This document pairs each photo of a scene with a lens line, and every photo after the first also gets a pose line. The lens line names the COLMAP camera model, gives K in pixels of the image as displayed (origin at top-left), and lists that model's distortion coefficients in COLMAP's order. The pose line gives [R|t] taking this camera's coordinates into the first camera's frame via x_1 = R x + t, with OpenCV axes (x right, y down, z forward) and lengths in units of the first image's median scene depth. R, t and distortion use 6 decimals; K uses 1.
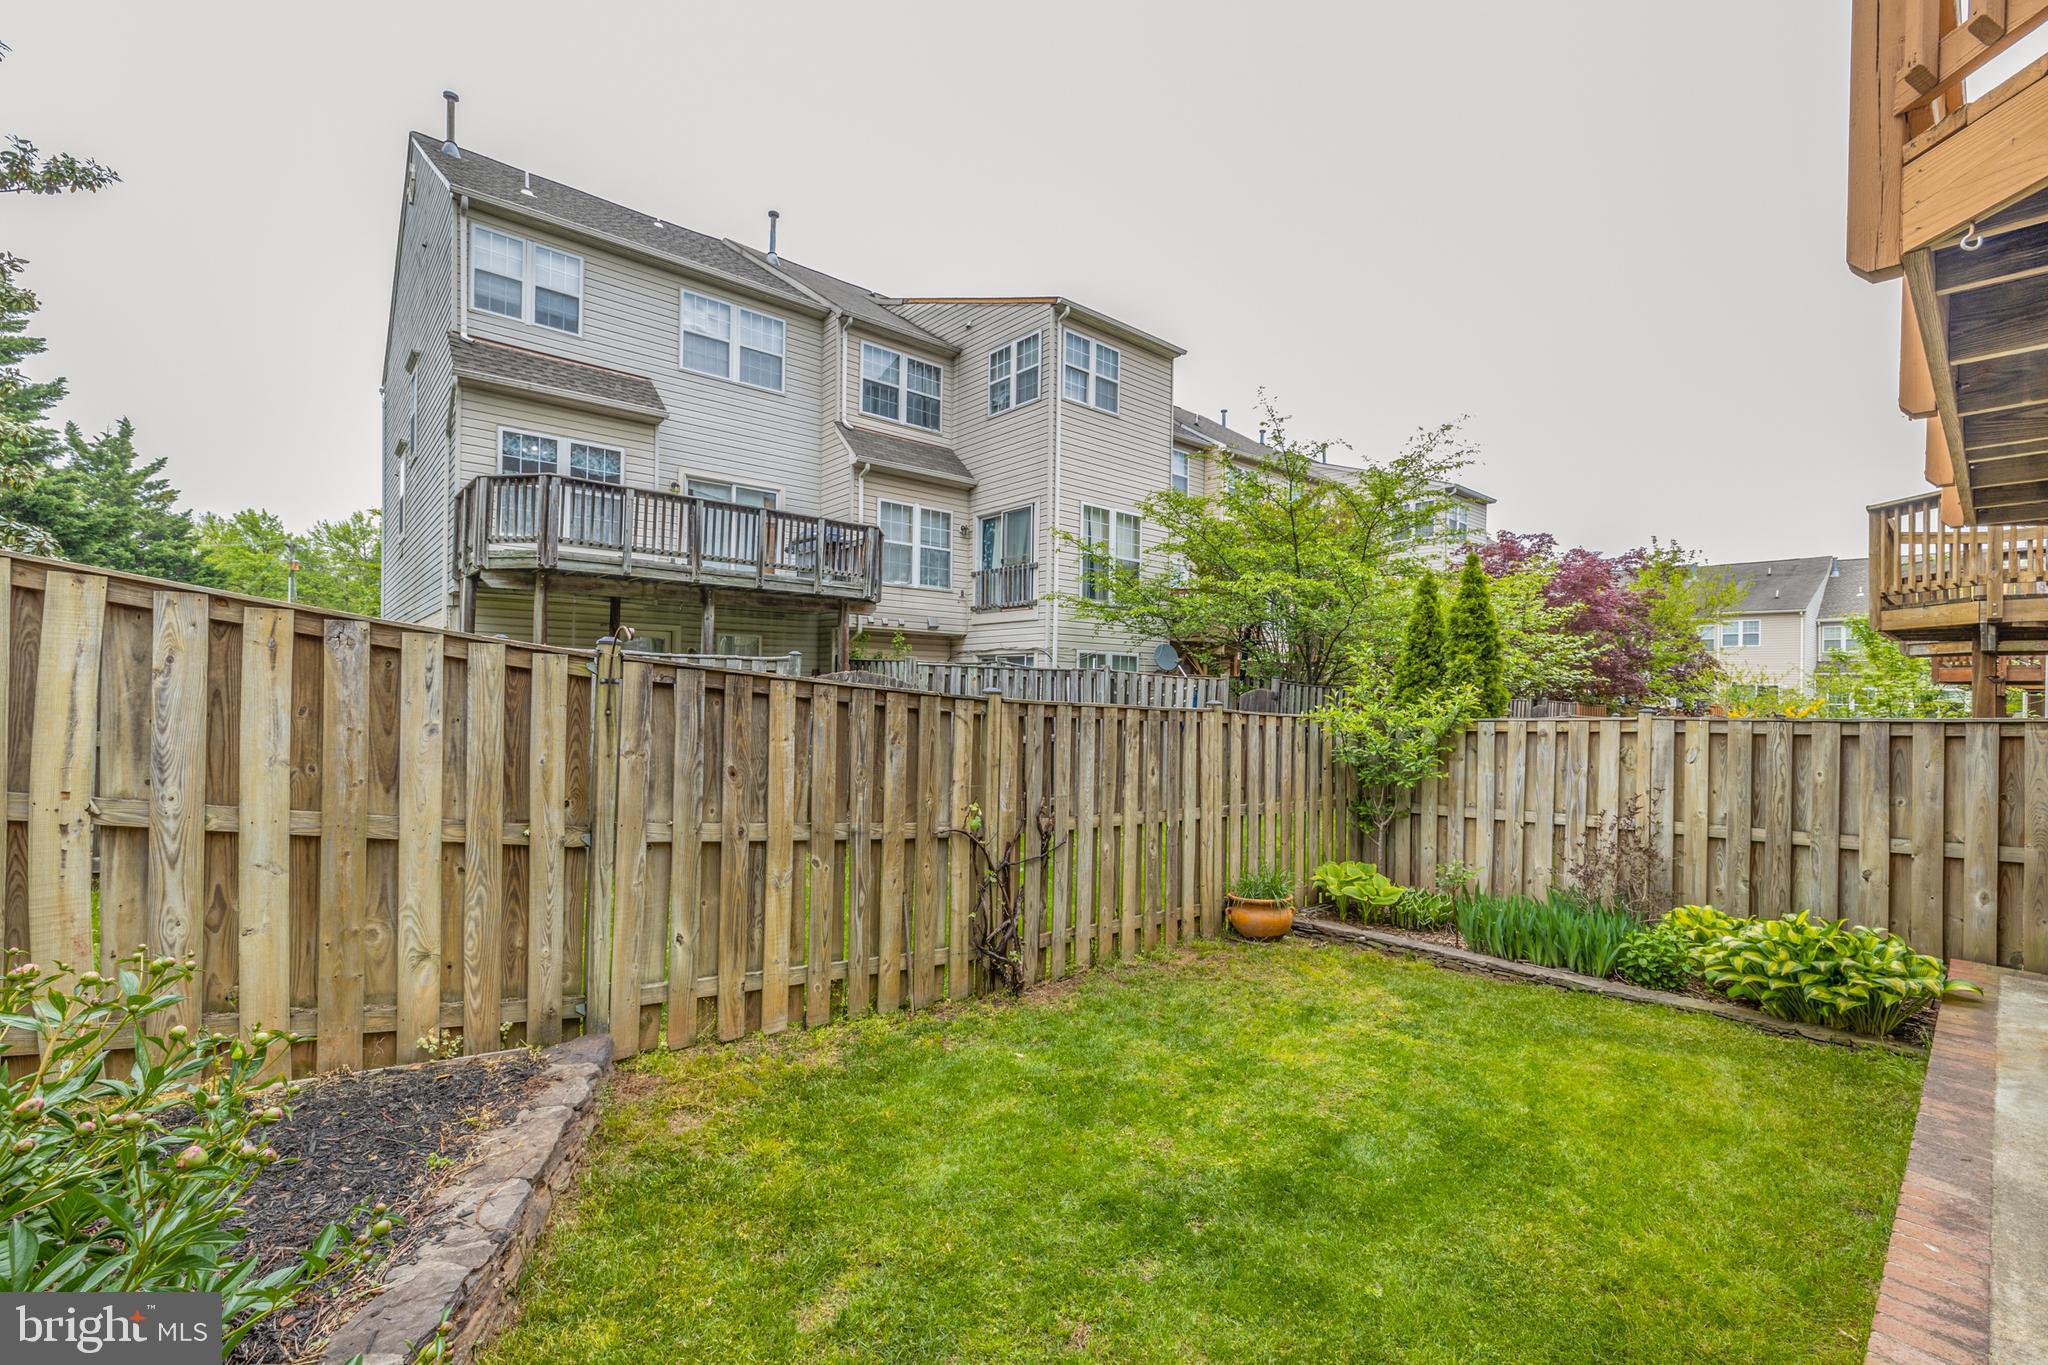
lens RADIAL K [[852.9, 0, 1017.8], [0, 852.9, 682.4], [0, 0, 1]] dist [-0.000194, 0.000258]
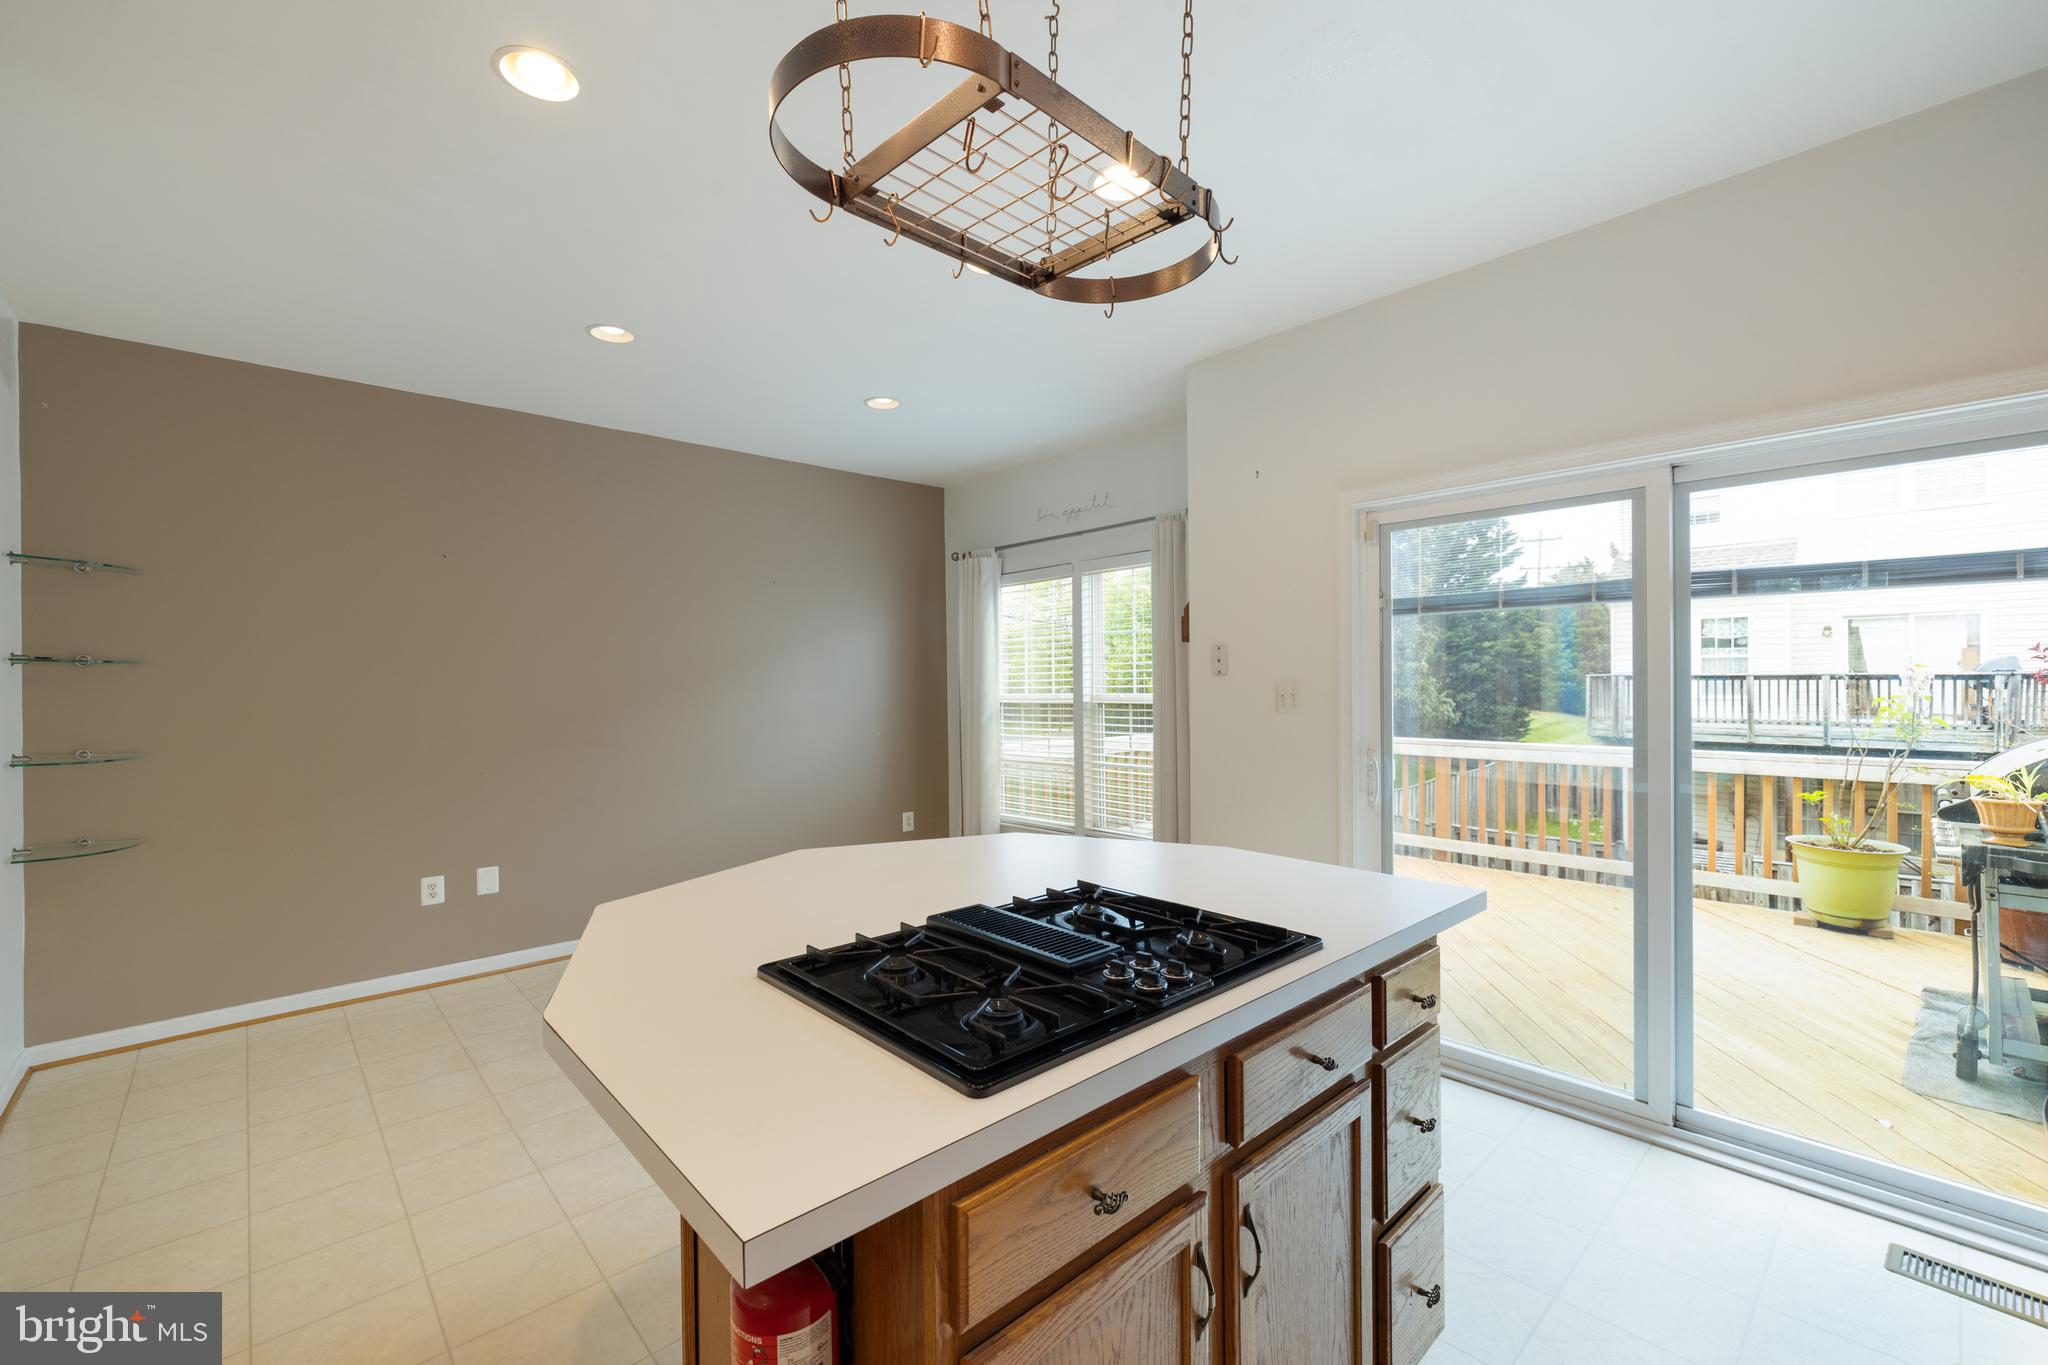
lens RADIAL K [[852.9, 0, 1022.8], [0, 852.9, 681.9], [0, 0, 1]] dist [-0.000194, 0.000258]
pose [[0.027548, -0.014716, -0.999512, 1.349381], [0.012855, 0.999814, -0.014366, -0.339145], [0.999538, -0.012453, 0.027732, -0.092226]]
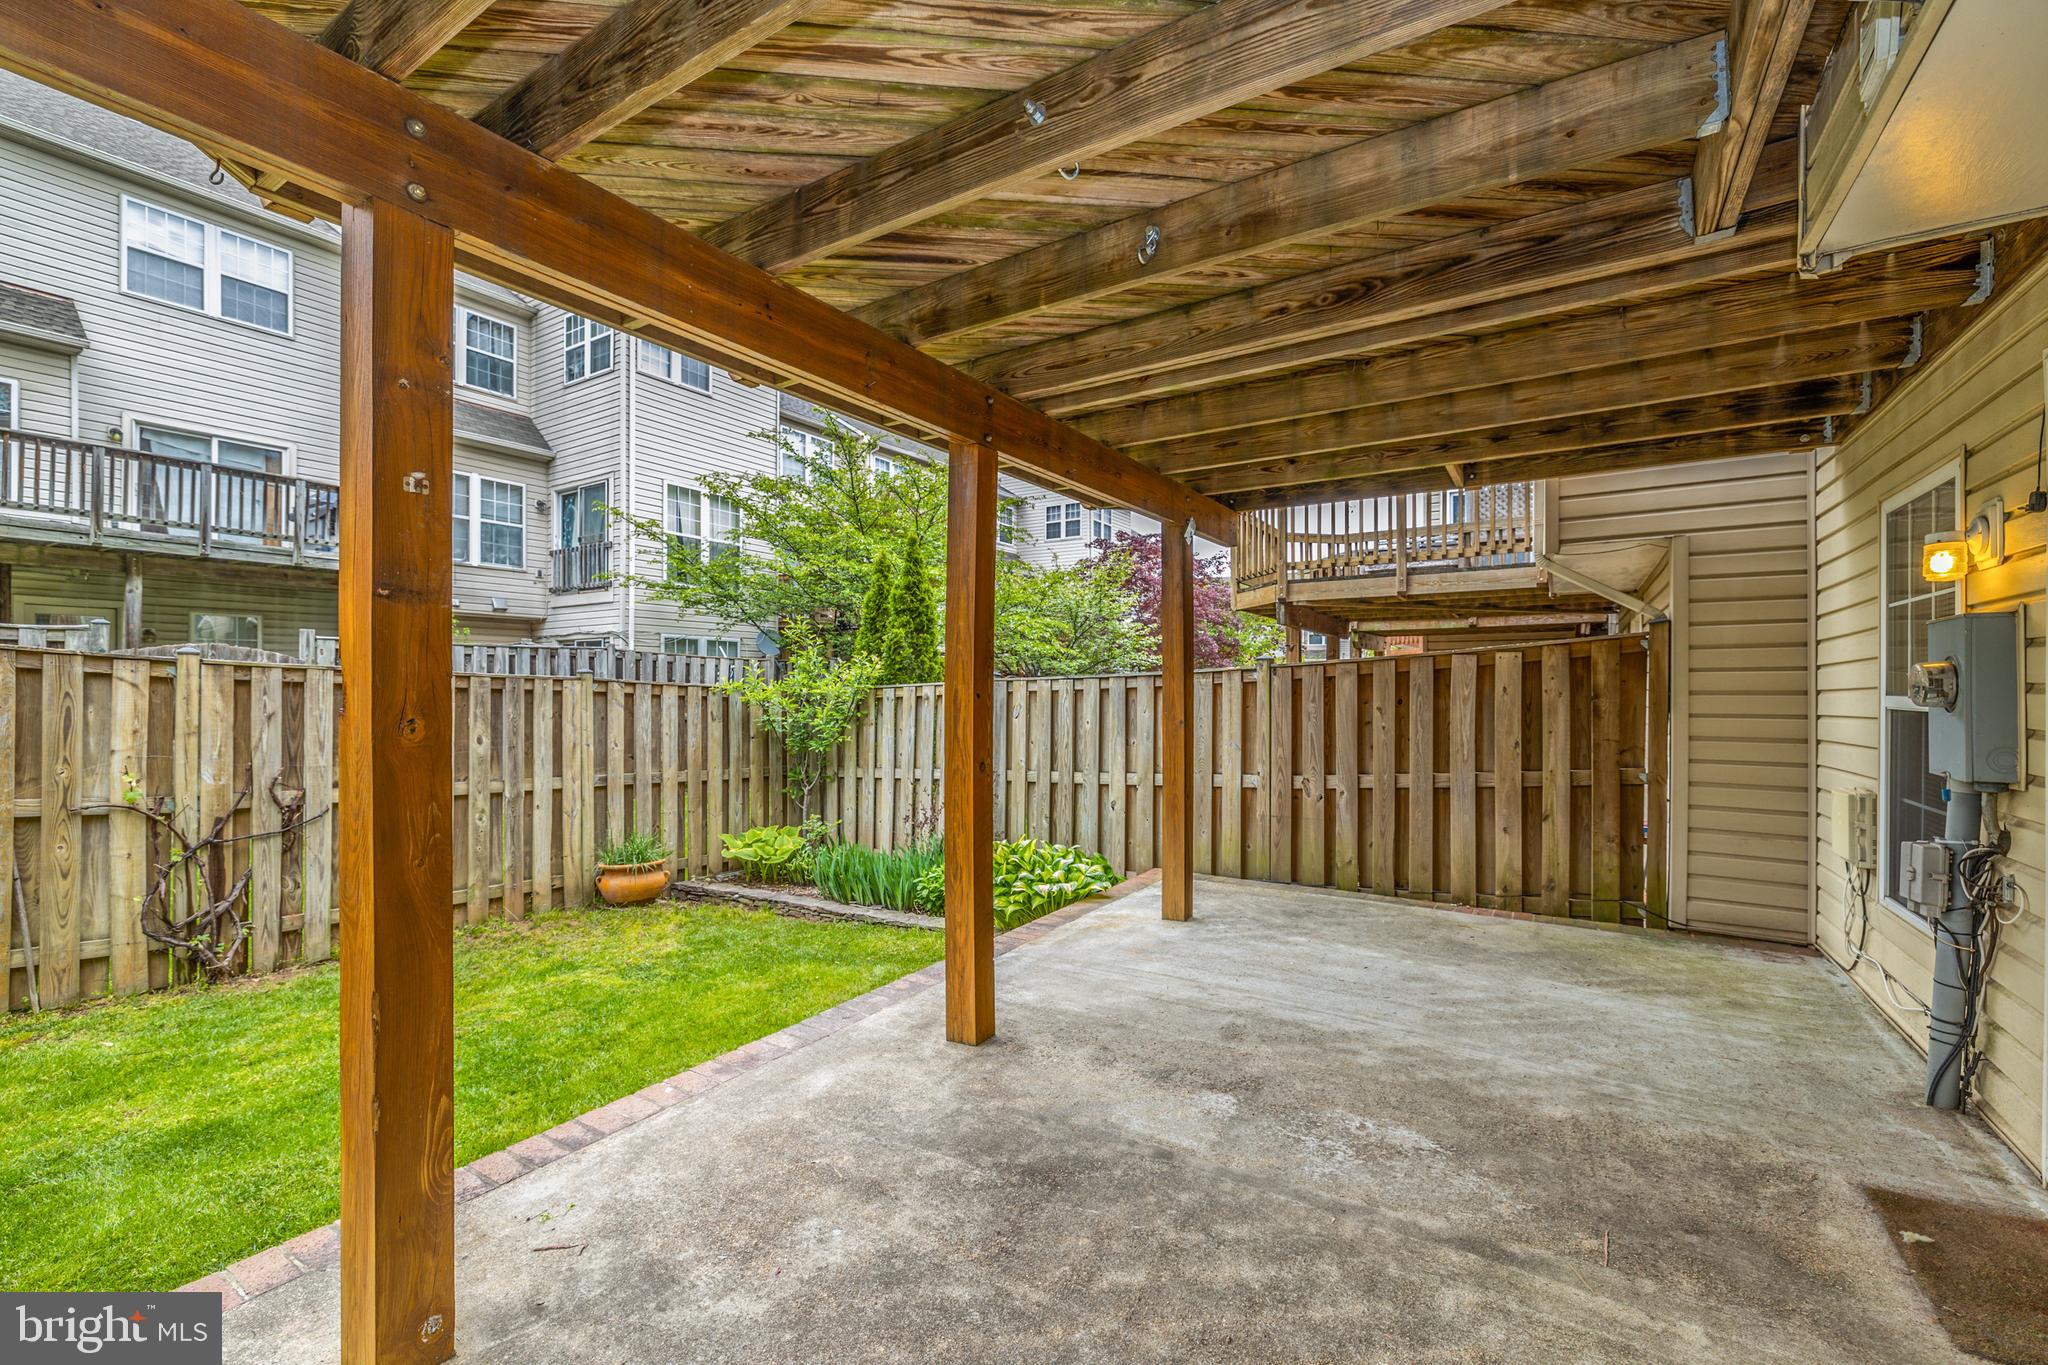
lens RADIAL K [[852.9, 0, 1020.5], [0, 852.9, 684.6], [0, 0, 1]] dist [-0.000194, 0.000258]
pose [[0.959434, -0.012782, 0.281643, 0.427146], [0.011230, 0.999912, 0.007123, 0.037542], [-0.281709, -0.003672, 0.959493, -0.087952]]
